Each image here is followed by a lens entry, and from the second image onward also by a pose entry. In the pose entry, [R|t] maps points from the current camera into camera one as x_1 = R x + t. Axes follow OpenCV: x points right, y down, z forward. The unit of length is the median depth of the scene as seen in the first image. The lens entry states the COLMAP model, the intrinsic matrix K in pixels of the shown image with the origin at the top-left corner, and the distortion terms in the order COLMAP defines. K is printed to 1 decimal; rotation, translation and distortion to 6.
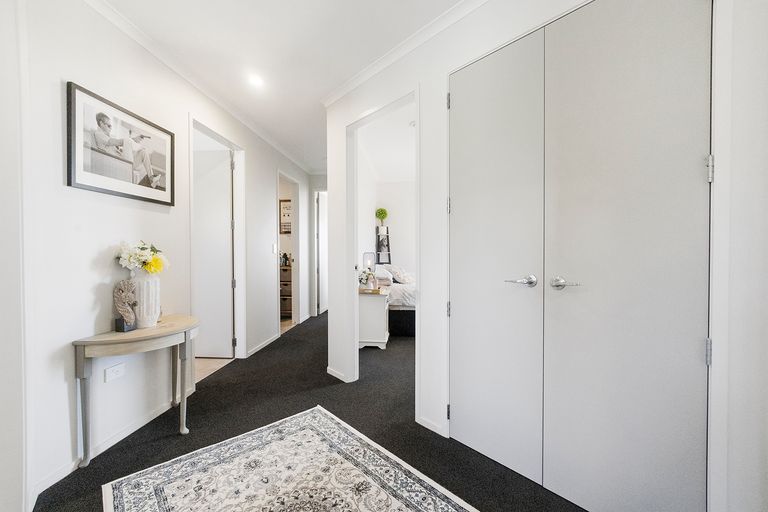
lens RADIAL K [[321.9, 0, 384.0], [0, 321.9, 254.6], [0, 0, 1]] dist [-0.010939, 0.000298]
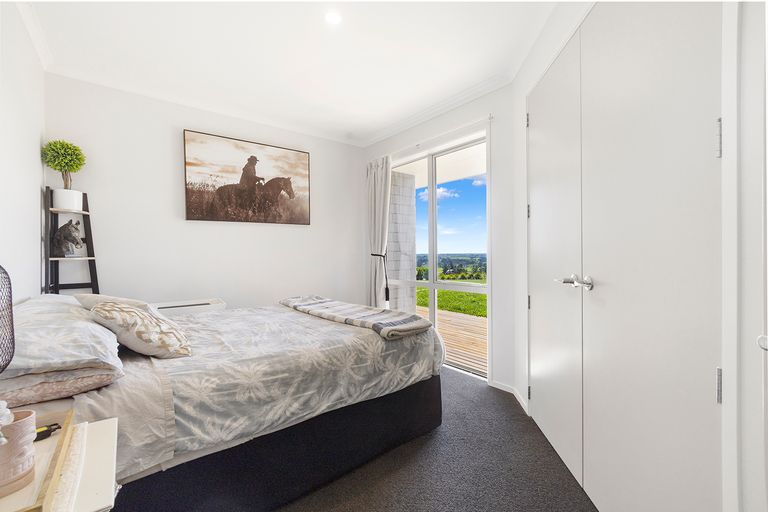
lens RADIAL K [[321.9, 0, 385.8], [0, 321.9, 257.3], [0, 0, 1]] dist [-0.010939, 0.000298]
pose [[0.712671, -0.013664, 0.701365, -0.001471], [0.012444, 0.999899, 0.006836, -0.005980], [-0.701388, 0.003856, 0.712769, 0.471132]]
